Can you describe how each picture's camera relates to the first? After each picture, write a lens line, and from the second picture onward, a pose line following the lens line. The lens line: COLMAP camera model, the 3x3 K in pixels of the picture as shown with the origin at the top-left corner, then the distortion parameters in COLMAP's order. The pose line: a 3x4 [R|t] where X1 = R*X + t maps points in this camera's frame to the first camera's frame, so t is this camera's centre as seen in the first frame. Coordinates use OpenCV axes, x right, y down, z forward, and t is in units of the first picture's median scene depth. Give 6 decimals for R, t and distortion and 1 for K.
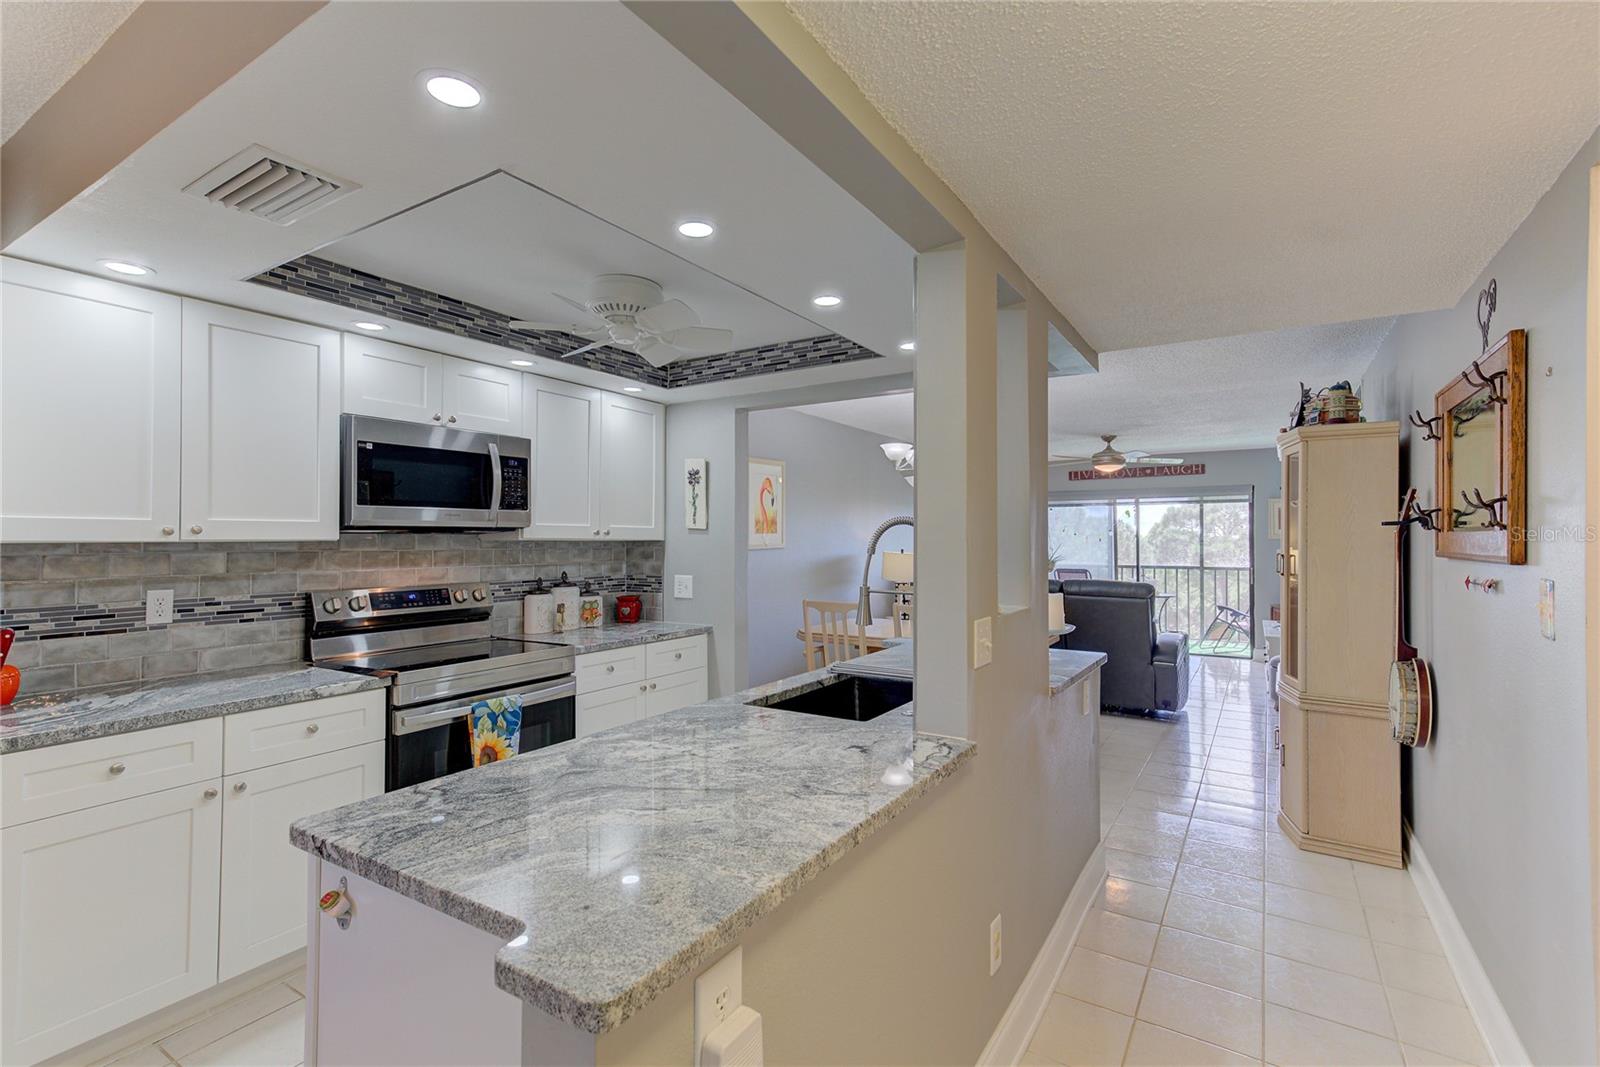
lens RADIAL K [[730.8, 0, 790.1], [0, 730.8, 534.1], [0, 0, 1]] dist [0.024516, -0.000133]
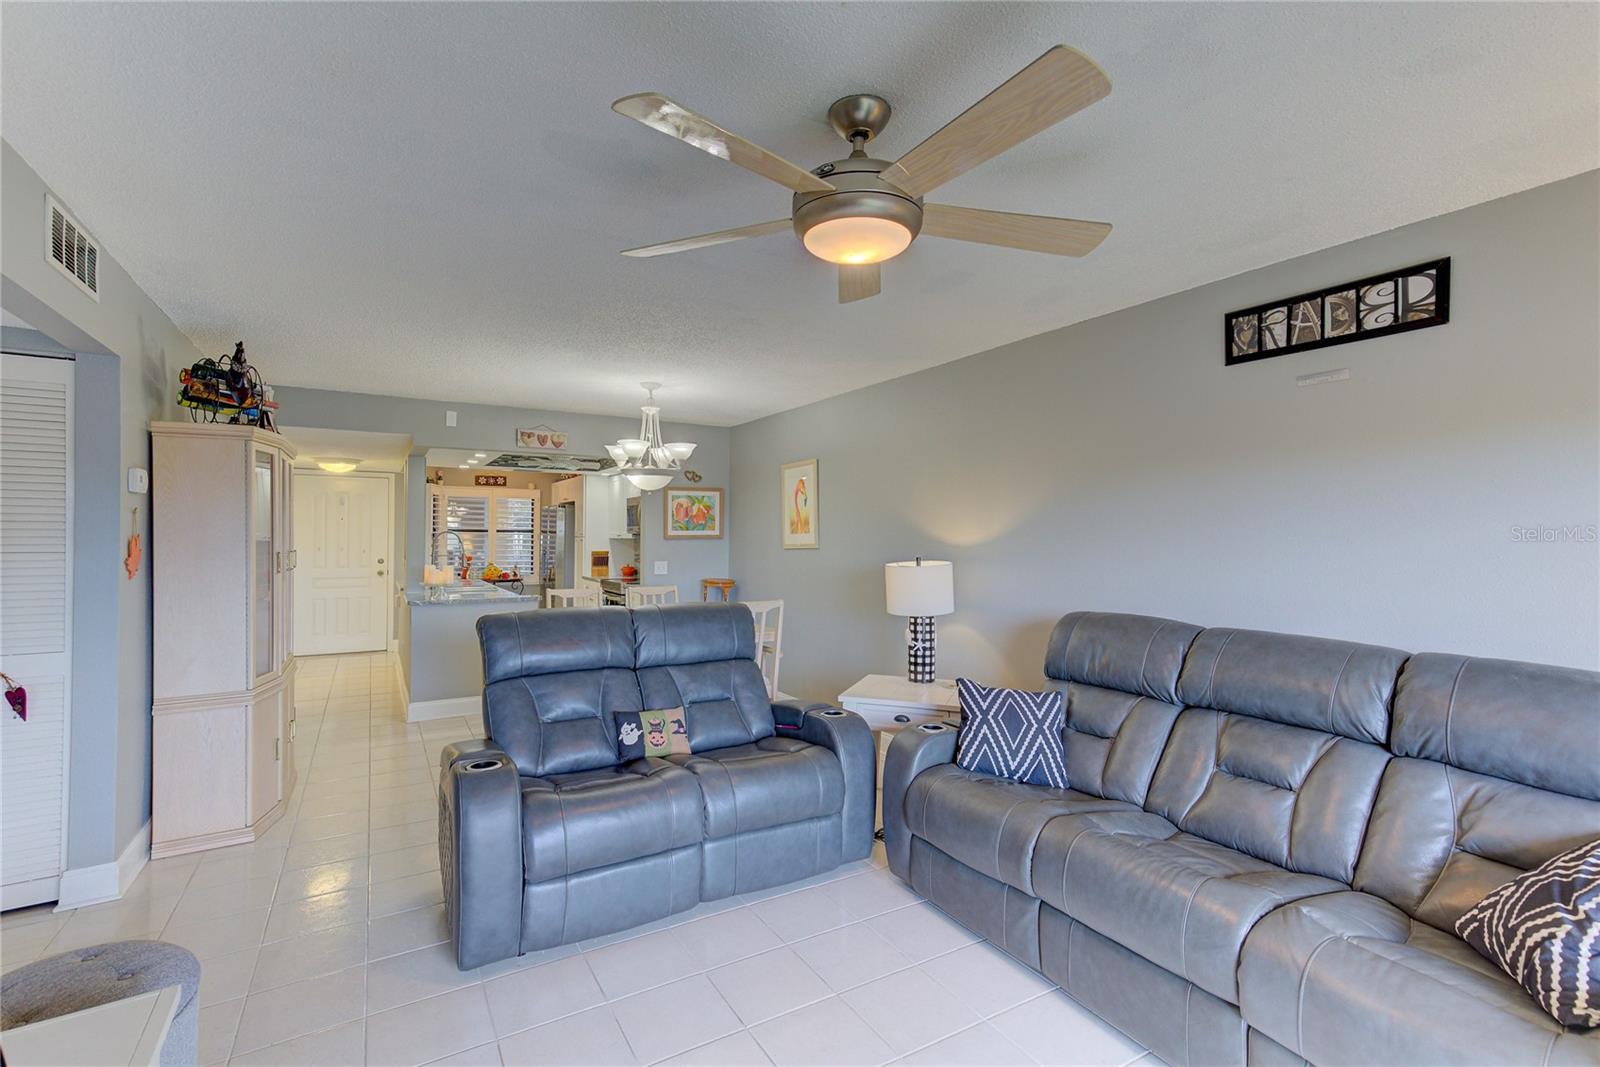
lens RADIAL K [[730.8, 0, 790.1], [0, 730.8, 534.1], [0, 0, 1]] dist [0.024516, -0.000133]
pose [[-0.455224, -0.006260, -0.890355, 0.829504], [0.001256, 0.999970, -0.007672, 0.007353], [0.890376, -0.004610, -0.455202, 1.359082]]
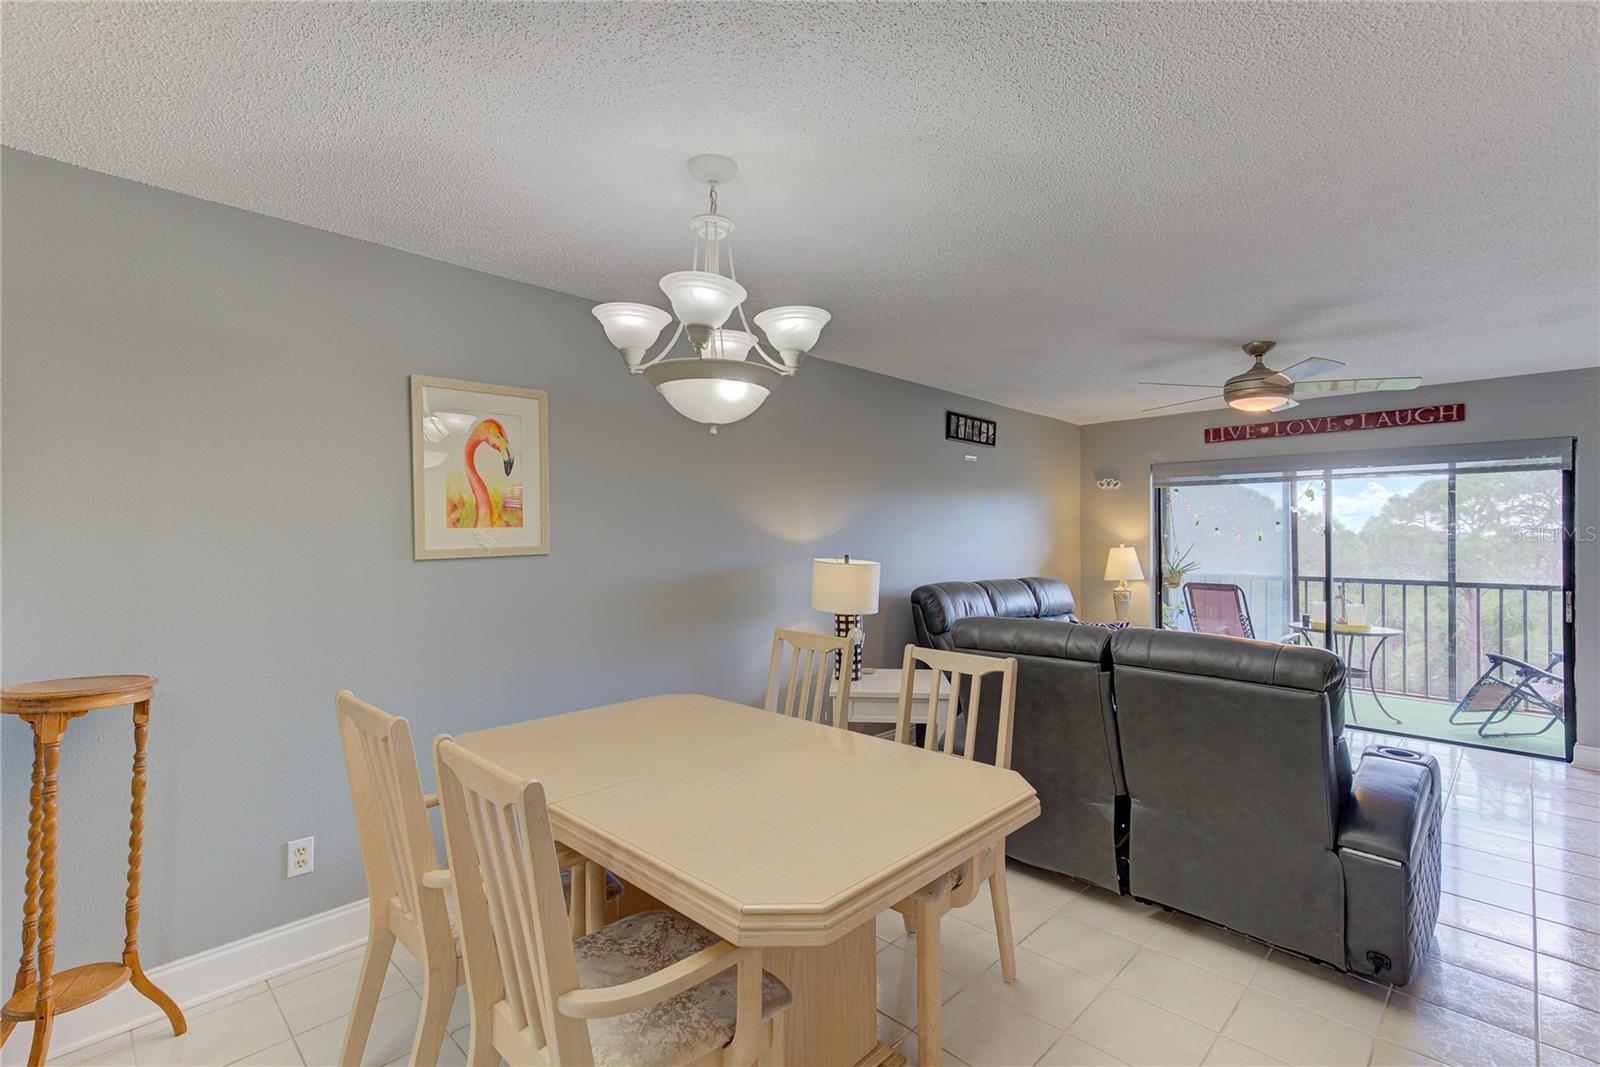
lens RADIAL K [[730.8, 0, 790.1], [0, 730.8, 534.1], [0, 0, 1]] dist [0.024516, -0.000133]
pose [[0.978947, 0.000942, -0.204113, 0.262283], [0.000355, 0.999980, 0.006321, 0.000574], [0.204115, -0.006261, 0.978927, 0.503898]]
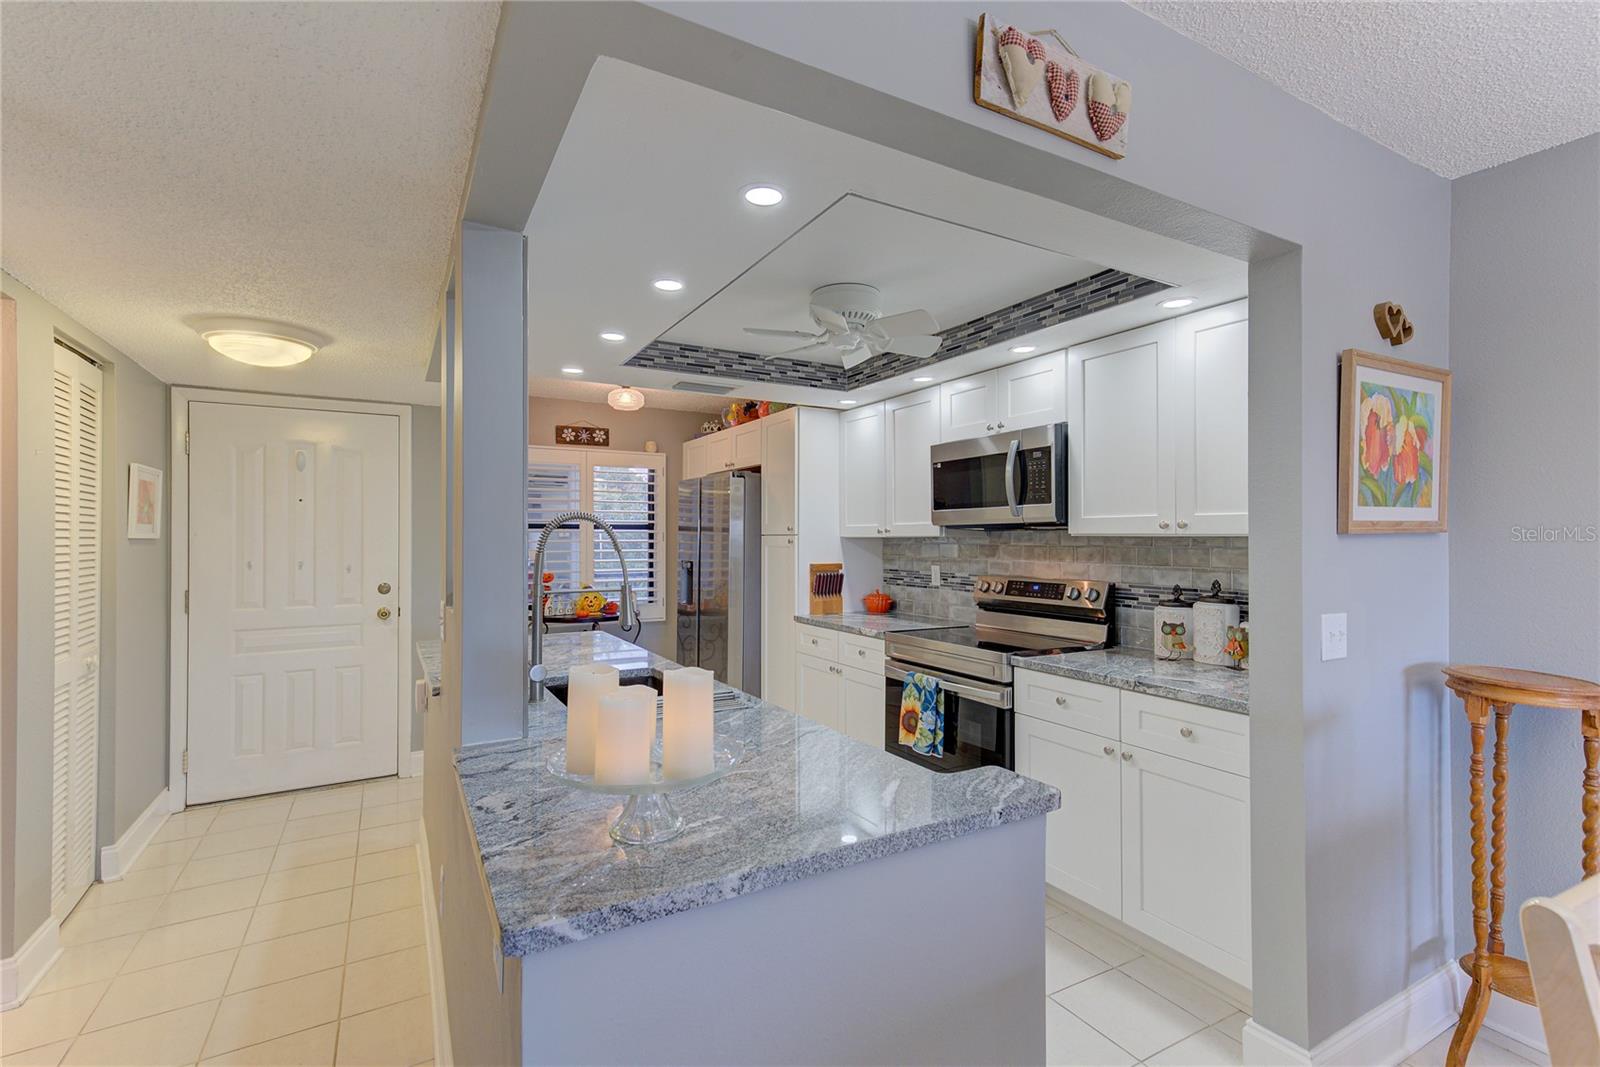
lens RADIAL K [[730.8, 0, 790.1], [0, 730.8, 534.1], [0, 0, 1]] dist [0.024516, -0.000133]
pose [[-0.471484, -0.001701, -0.881873, 0.332739], [0.009291, 0.999933, -0.006896, 0.005164], [0.881826, -0.011445, -0.471436, 0.640097]]
